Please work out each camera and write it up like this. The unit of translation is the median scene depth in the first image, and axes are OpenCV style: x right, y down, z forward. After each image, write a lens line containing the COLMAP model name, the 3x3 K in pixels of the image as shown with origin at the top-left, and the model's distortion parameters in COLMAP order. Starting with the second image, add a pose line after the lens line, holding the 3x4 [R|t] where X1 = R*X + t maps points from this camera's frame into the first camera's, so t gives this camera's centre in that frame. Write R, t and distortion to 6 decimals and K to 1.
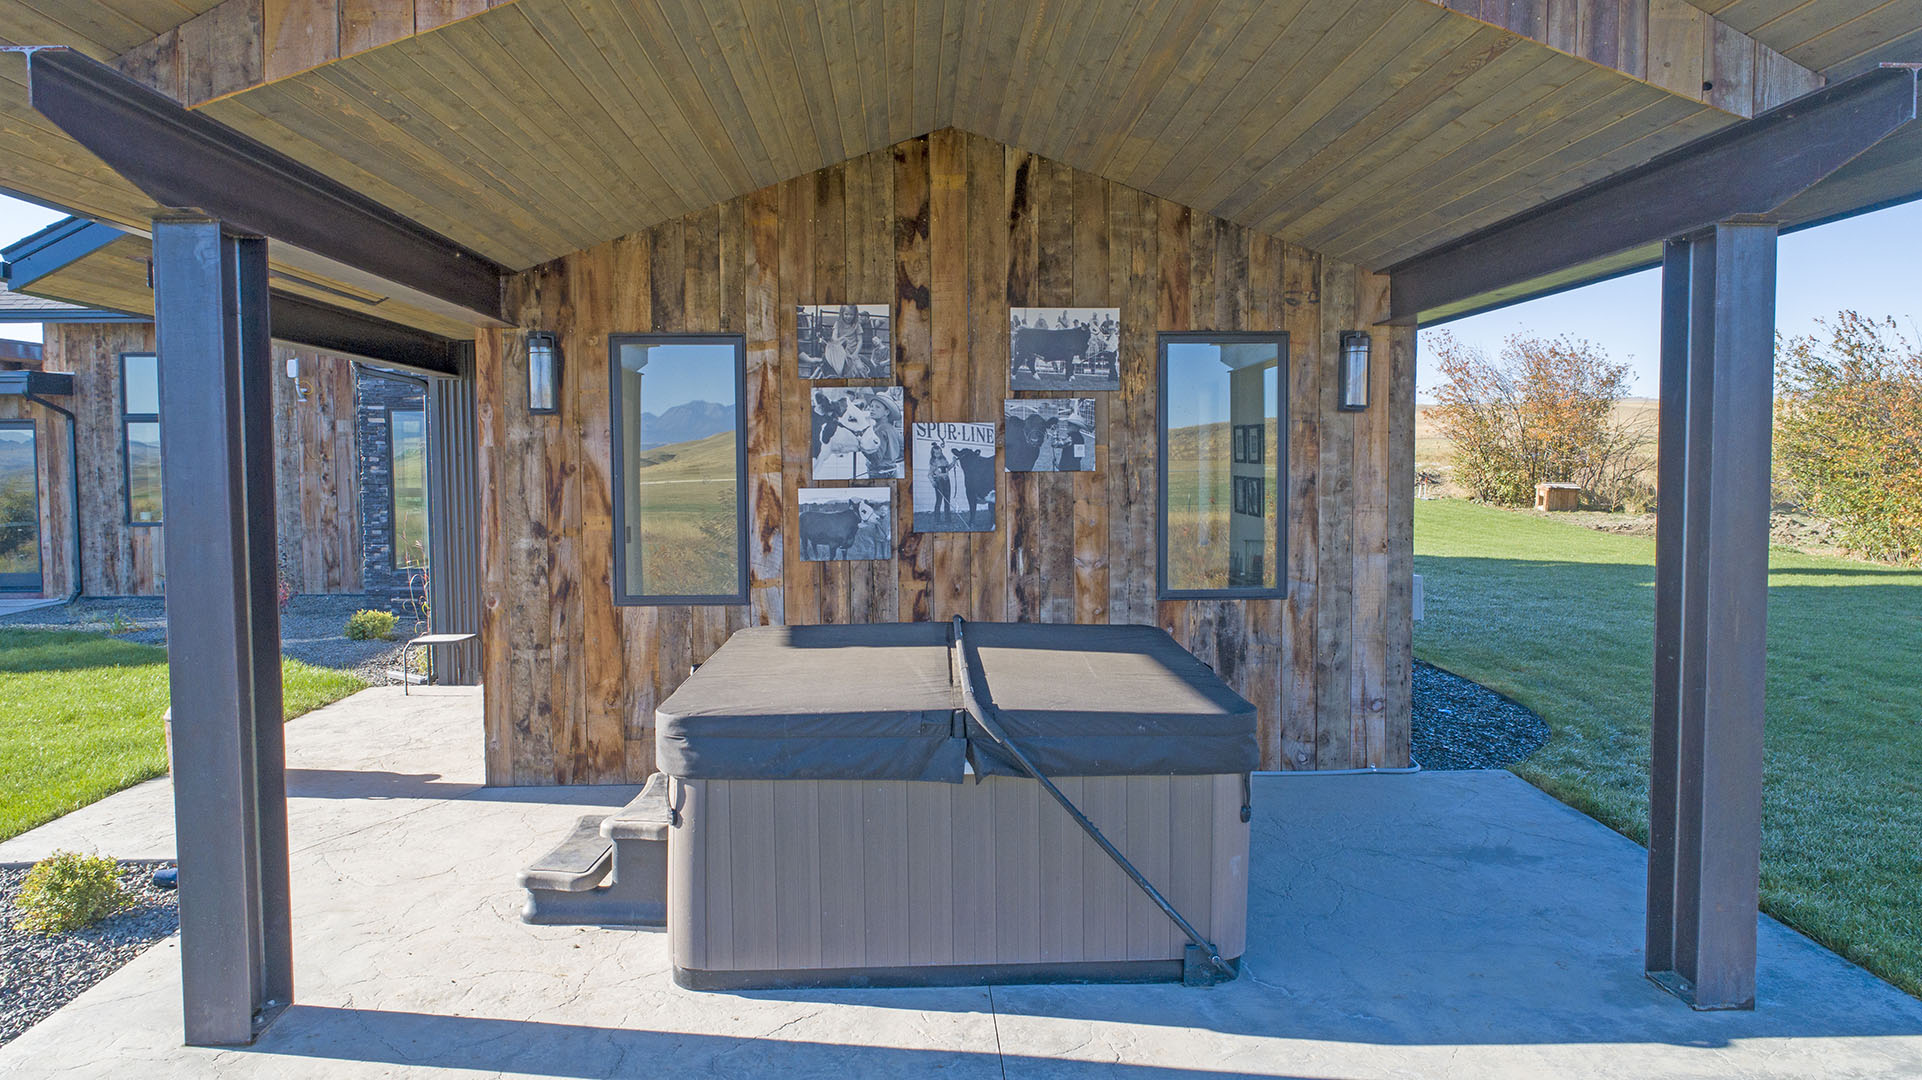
lens RADIAL K [[1353.0, 0, 956.3], [0, 1353.0, 535.0], [0, 0, 1]] dist [0.003419, -0.003938]
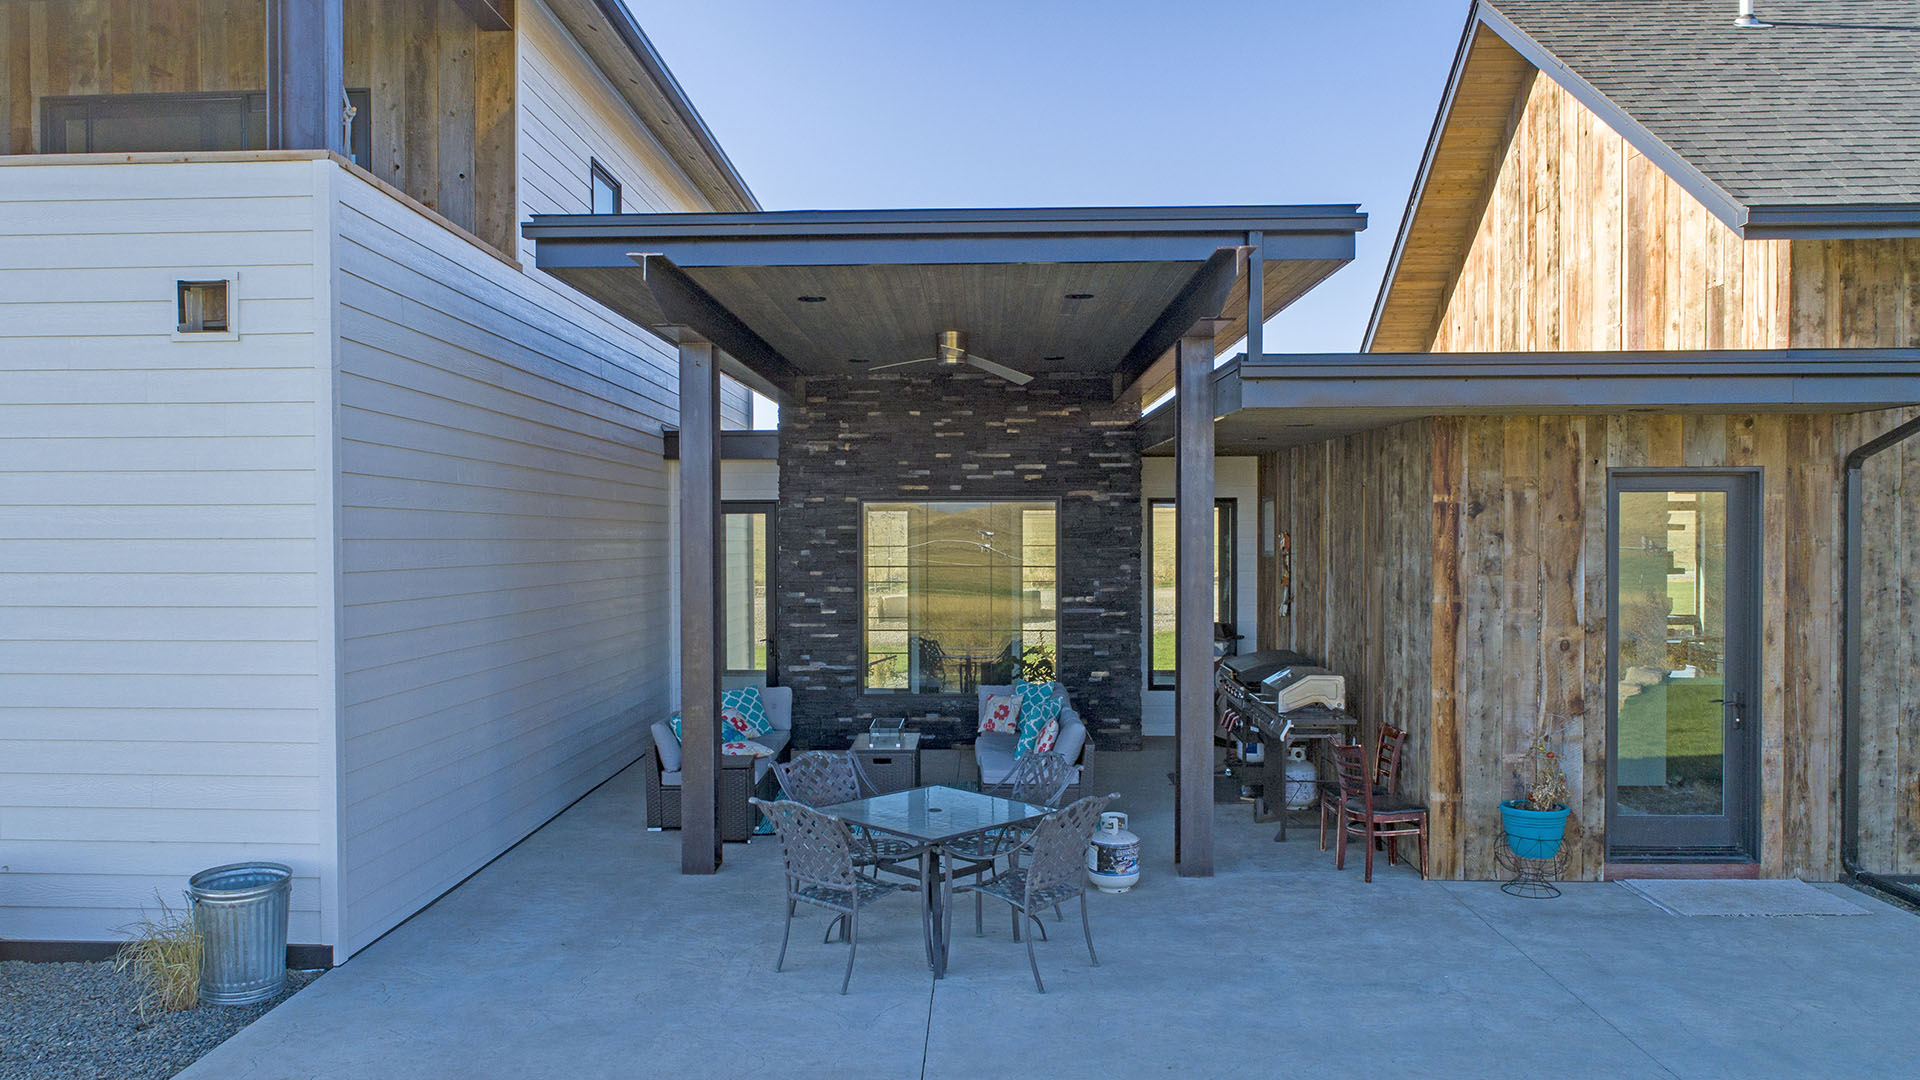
lens RADIAL K [[1351.6, 0, 957.4], [0, 1351.6, 545.3], [0, 0, 1]] dist [0.003419, -0.003938]
pose [[0.993231, 0.005161, -0.116039, -0.890144], [-0.010279, 0.998998, -0.043551, -0.038700], [0.115698, 0.044449, 0.992289, 0.537554]]
